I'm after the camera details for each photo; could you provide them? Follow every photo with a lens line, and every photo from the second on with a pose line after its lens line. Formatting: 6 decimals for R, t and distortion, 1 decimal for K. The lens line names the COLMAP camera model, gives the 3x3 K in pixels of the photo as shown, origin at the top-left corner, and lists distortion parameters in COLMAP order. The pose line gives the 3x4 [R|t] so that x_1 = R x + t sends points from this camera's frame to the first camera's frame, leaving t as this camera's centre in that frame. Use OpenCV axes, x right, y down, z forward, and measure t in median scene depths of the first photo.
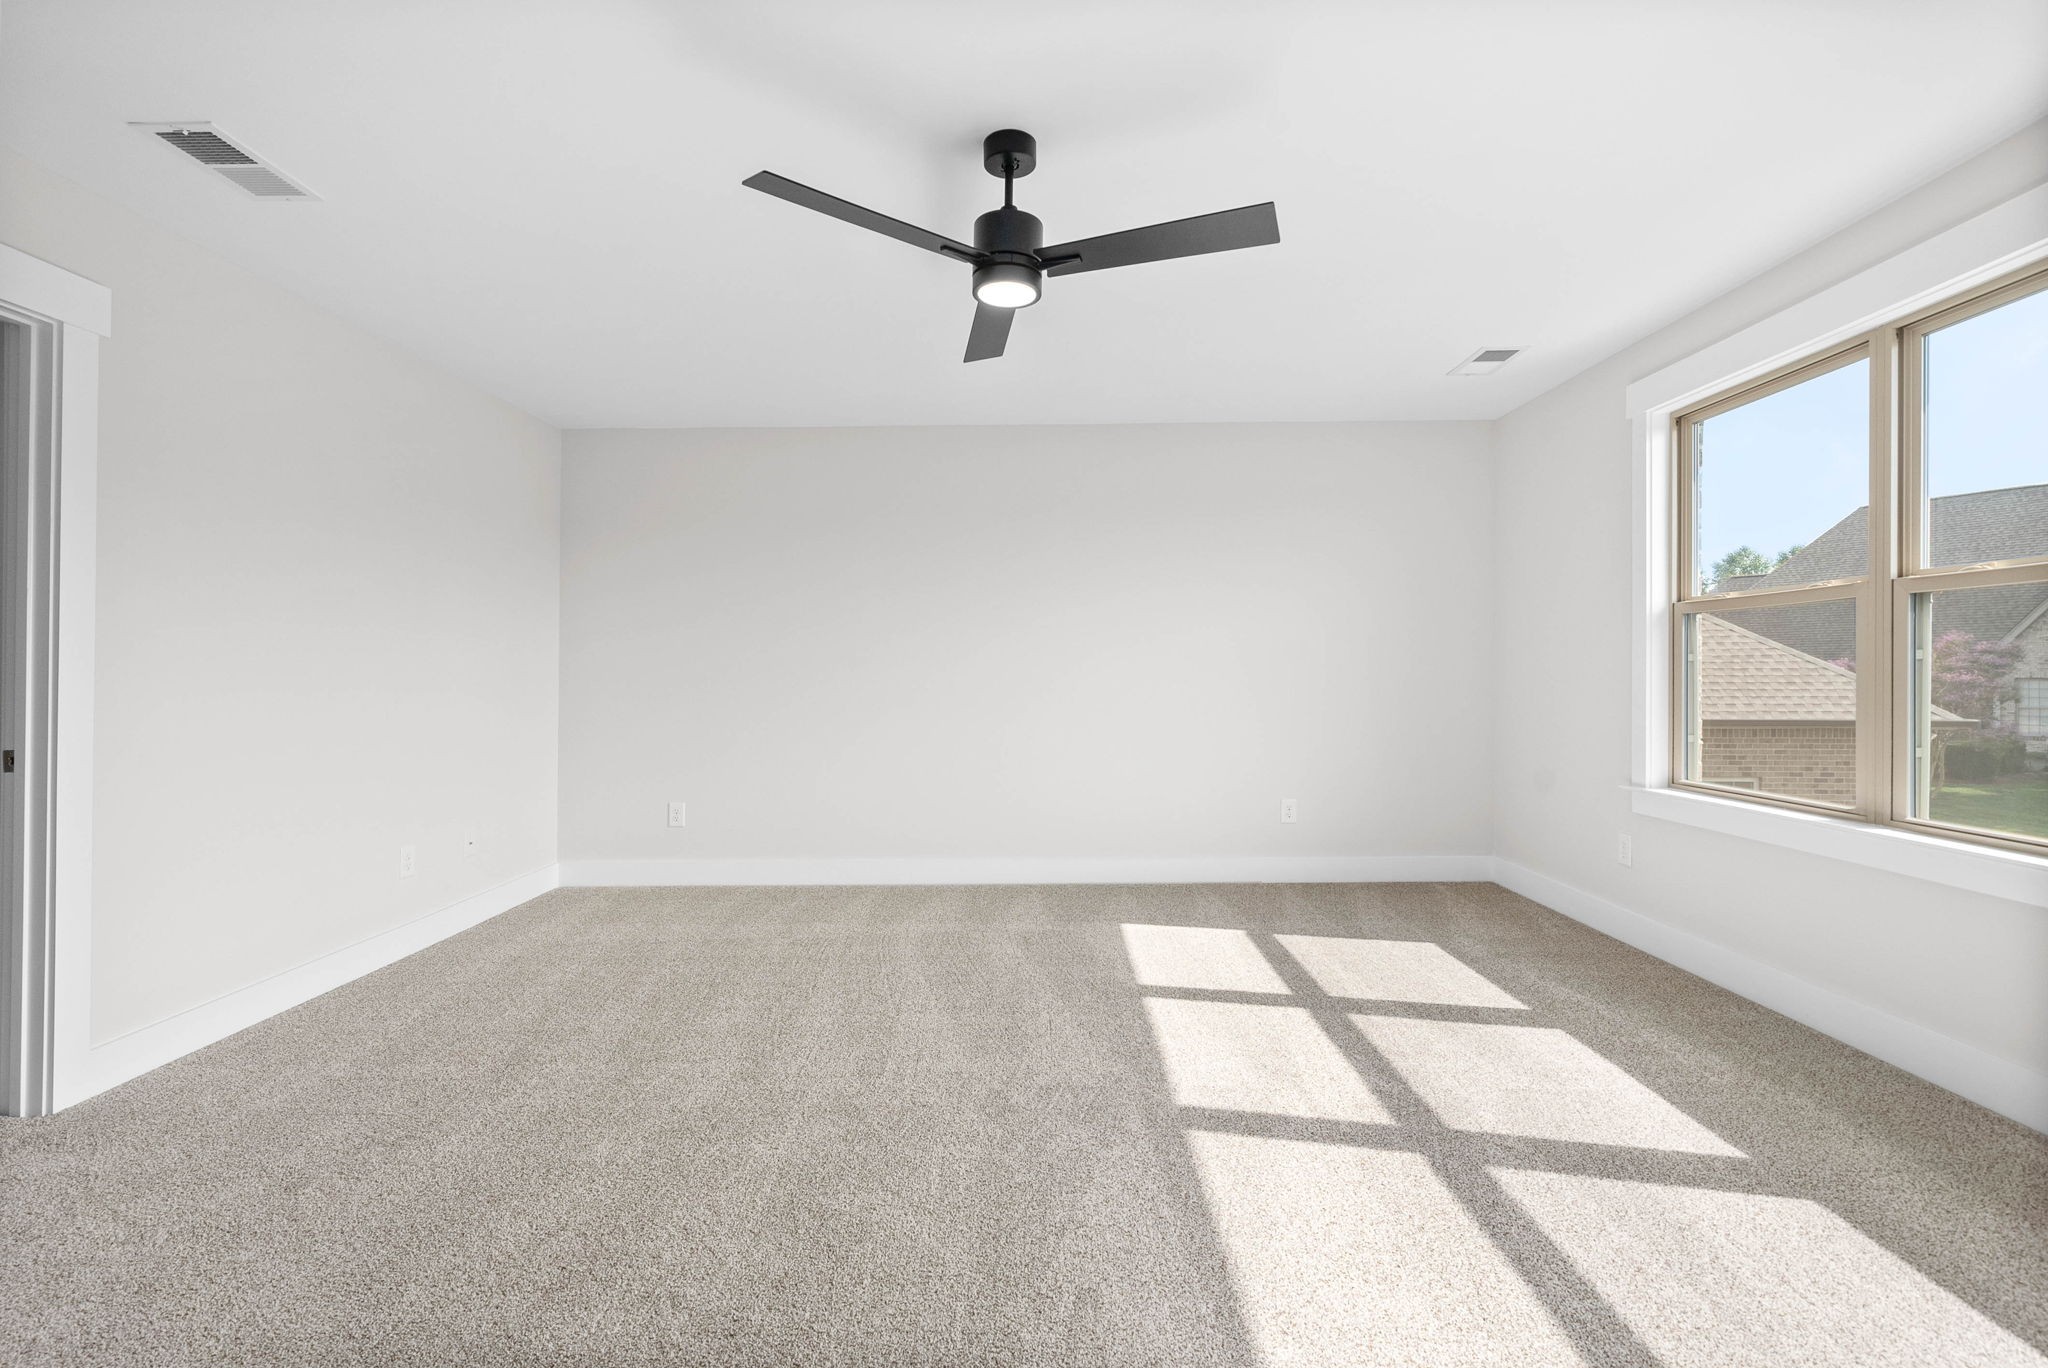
lens RADIAL K [[1717.0, 0, 1024.0], [0, 1717.0, 684.0], [0, 0, 1]] dist [-0.006753, 0.001281]
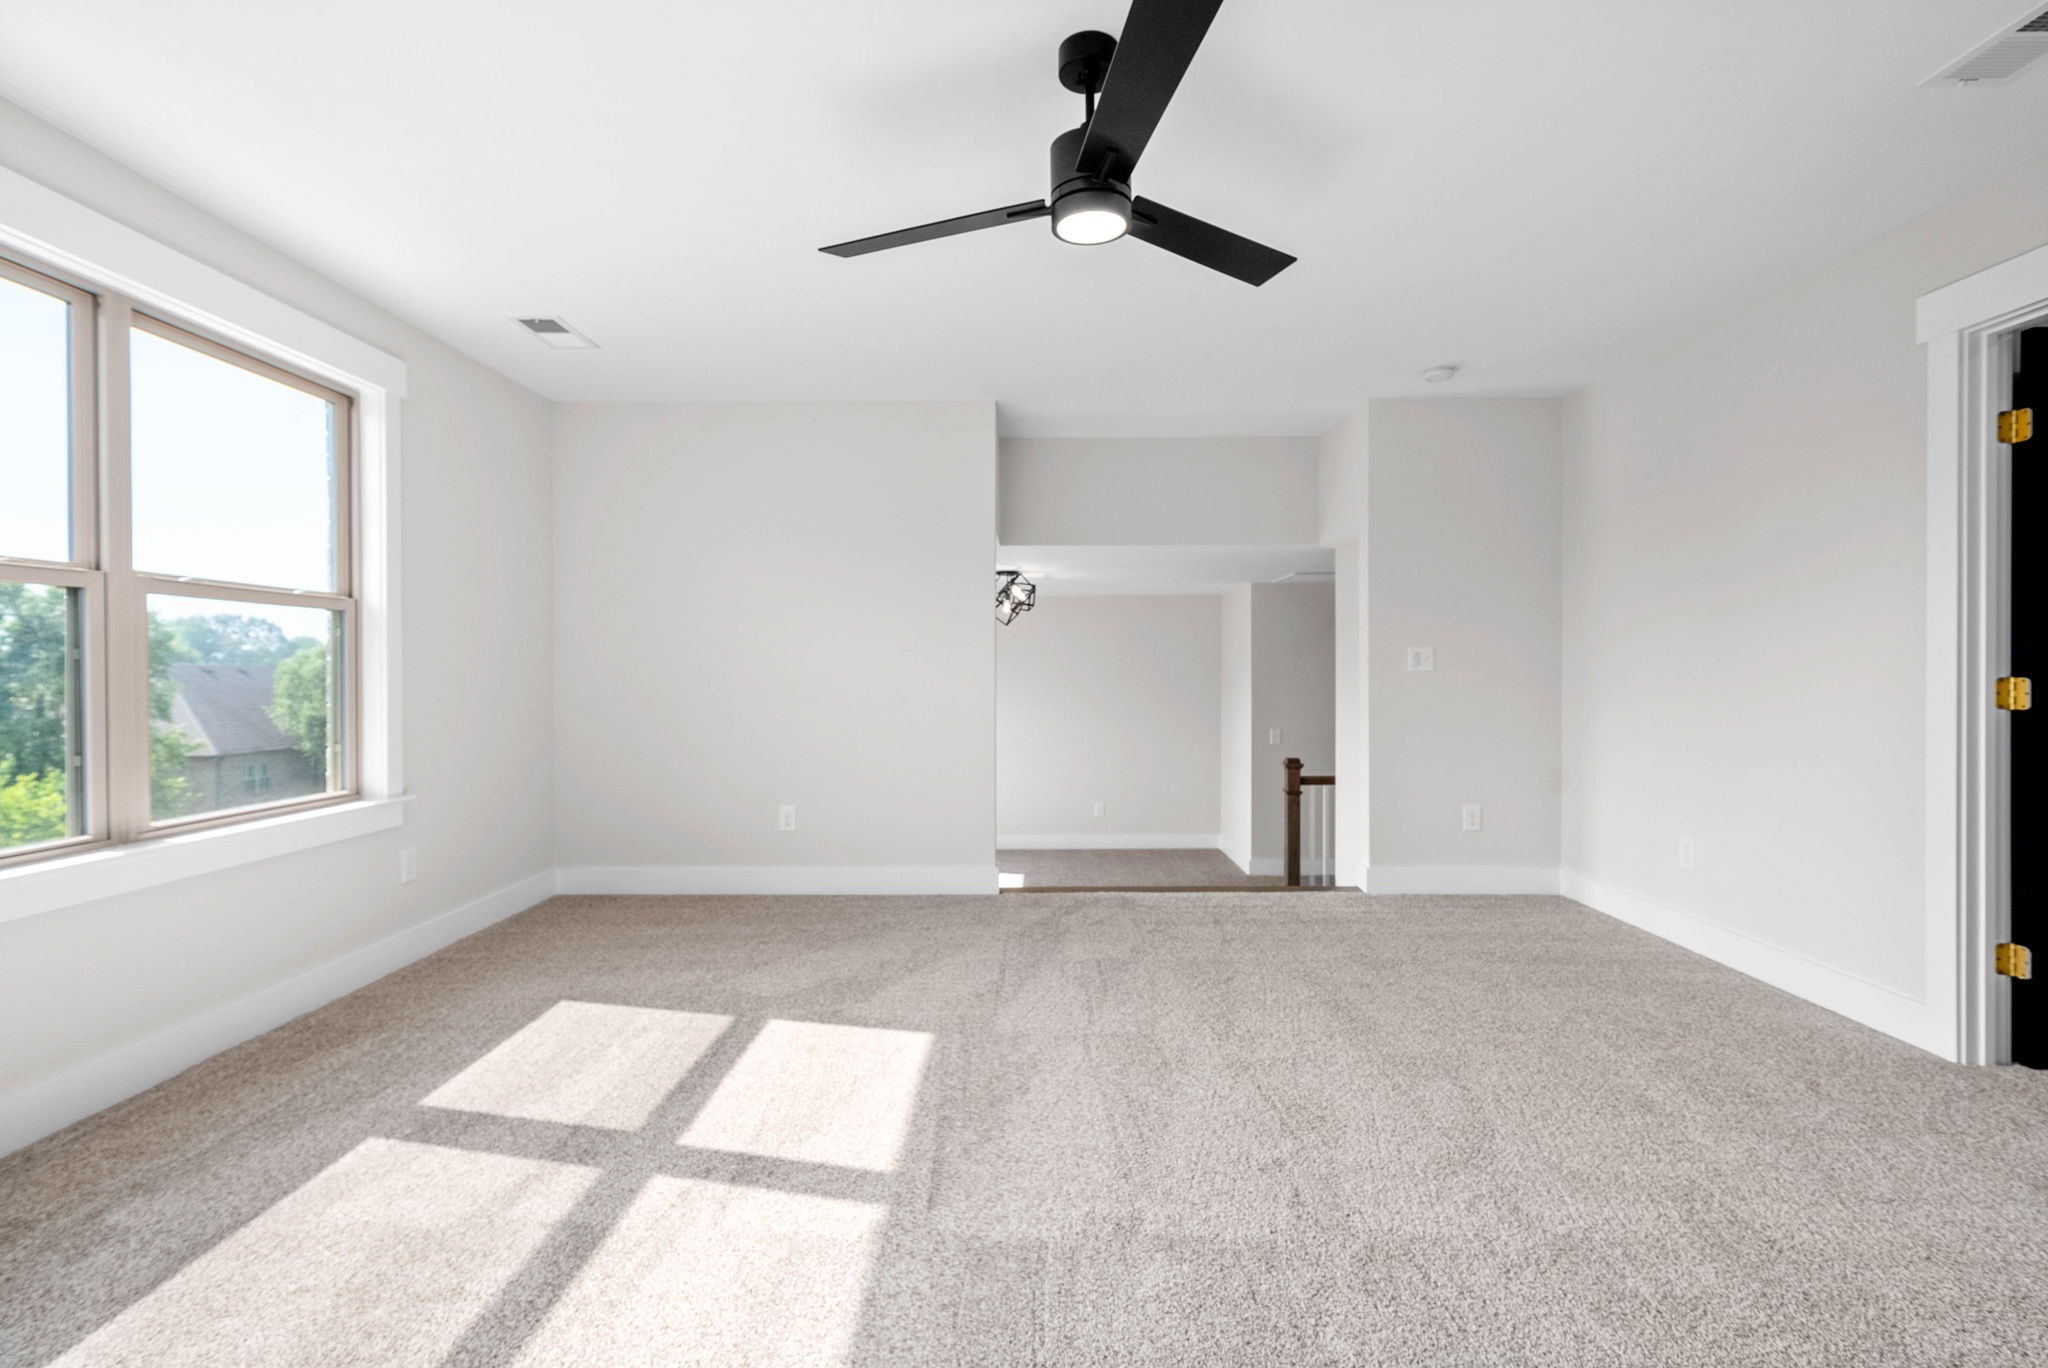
lens RADIAL K [[1717.0, 0, 1024.0], [0, 1717.0, 684.0], [0, 0, 1]] dist [-0.006753, 0.001281]
pose [[-0.999890, 0.014400, -0.003583, 0.025253], [0.014371, 0.999865, 0.007945, -0.000873], [0.003697, 0.007893, -0.999962, 1.912273]]
